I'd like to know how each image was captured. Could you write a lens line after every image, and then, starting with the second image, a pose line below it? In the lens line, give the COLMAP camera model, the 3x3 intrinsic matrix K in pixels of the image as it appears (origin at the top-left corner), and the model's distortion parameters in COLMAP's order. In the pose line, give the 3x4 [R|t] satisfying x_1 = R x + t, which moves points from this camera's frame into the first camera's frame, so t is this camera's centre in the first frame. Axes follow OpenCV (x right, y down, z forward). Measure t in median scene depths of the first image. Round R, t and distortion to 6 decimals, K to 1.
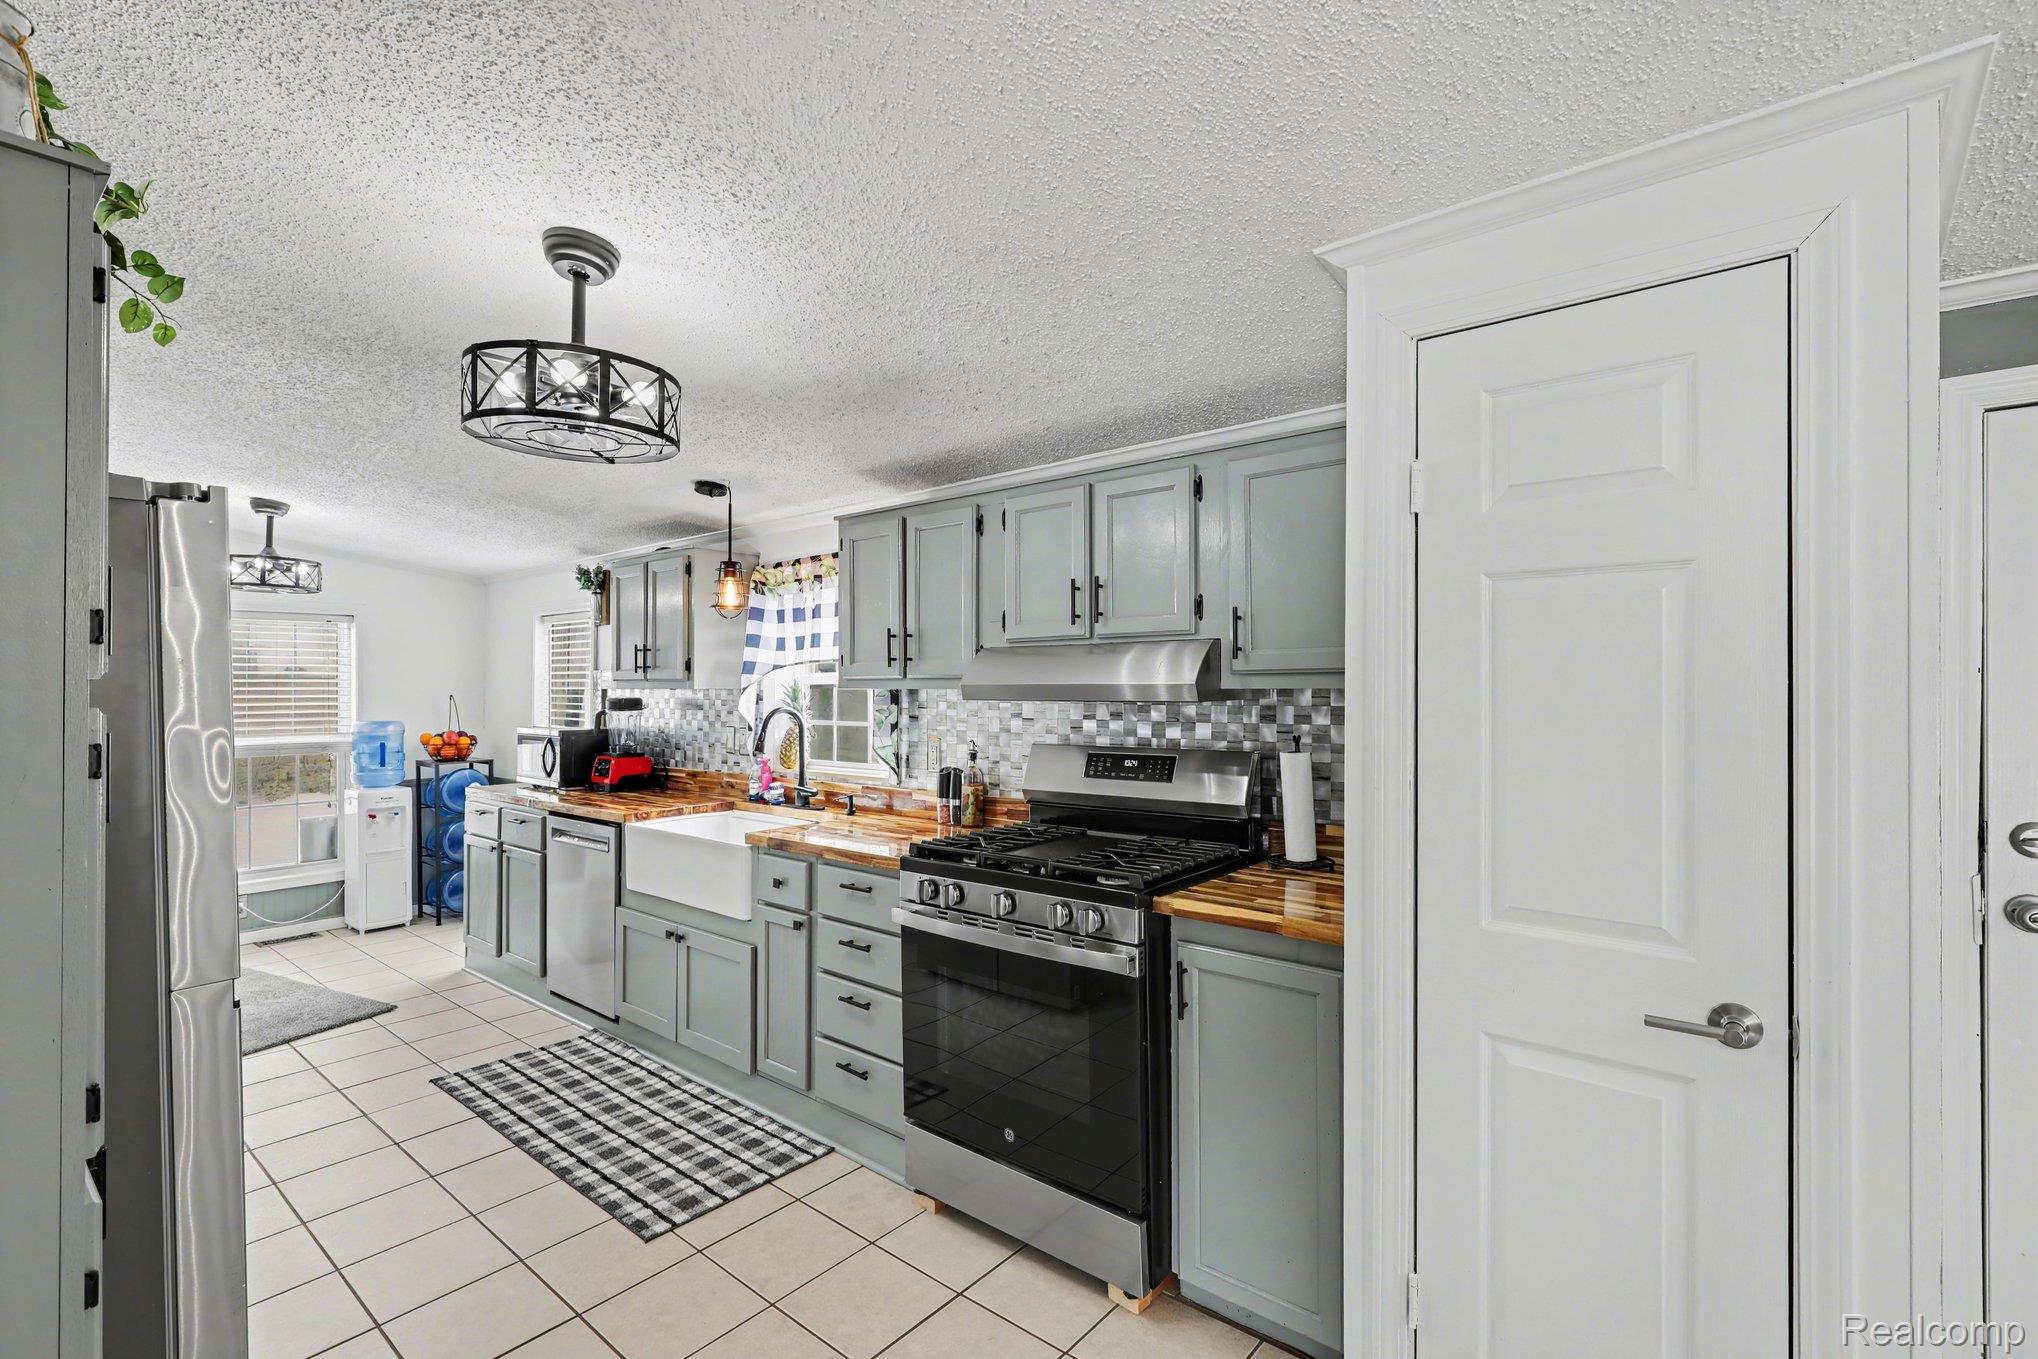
lens RADIAL K [[901.8, 0, 1019.0], [0, 901.8, 679.5], [0, 0, 1]] dist [0.001274, 0.000874]
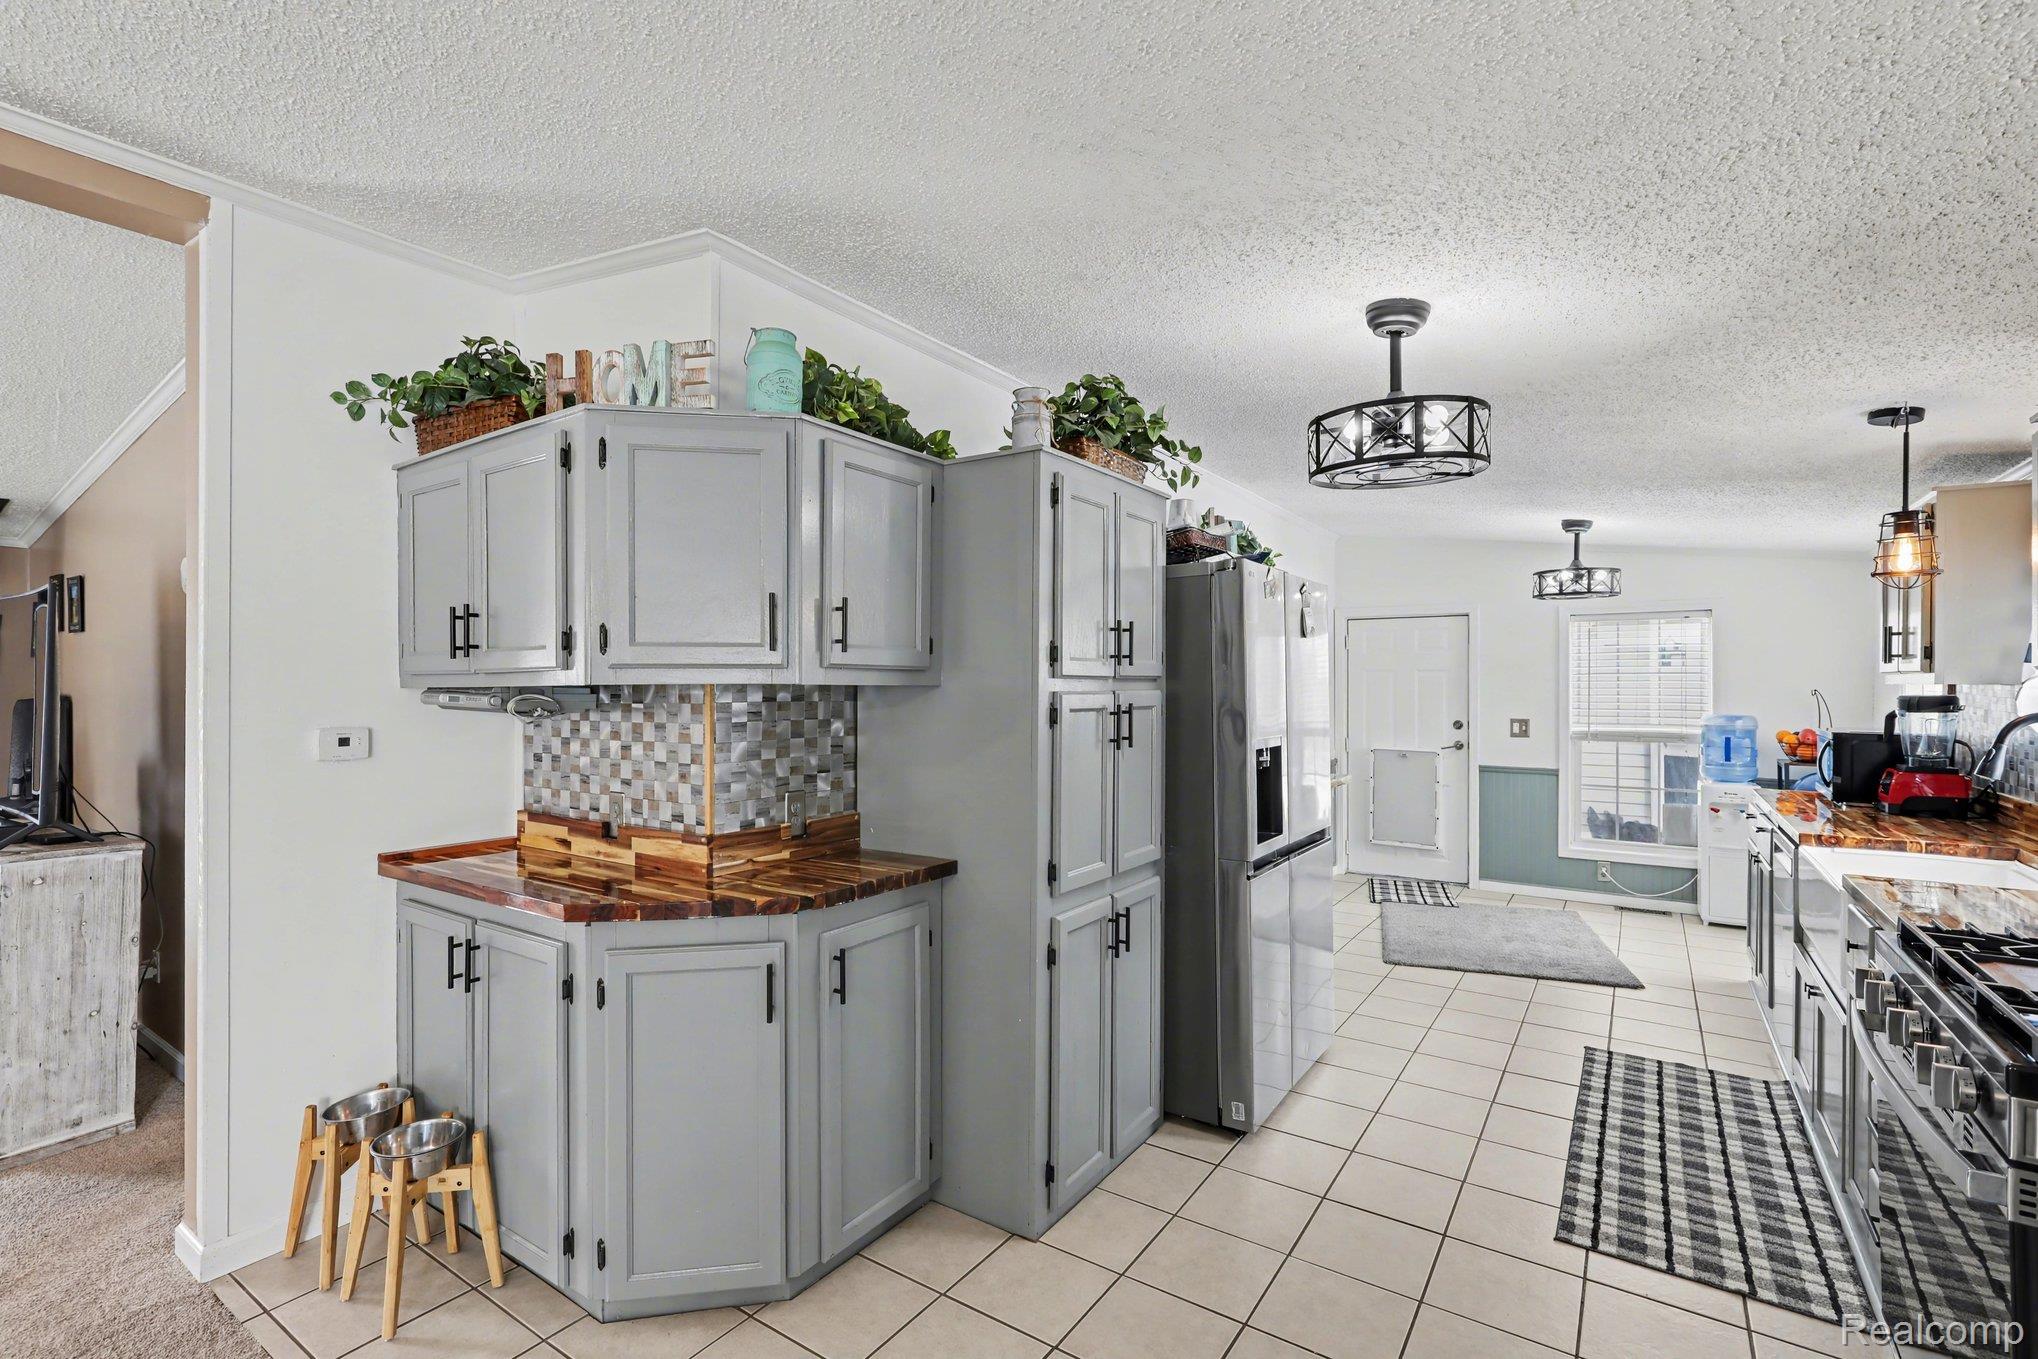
lens RADIAL K [[936.3, 0, 1019.0], [0, 936.3, 679.5], [0, 0, 1]] dist [-0.003586, -0.000216]
pose [[0.097789, 0.000863, -0.995207, 0.410868], [0.007783, 0.999968, 0.001632, -0.000867], [0.995177, -0.007906, 0.097779, 0.232436]]
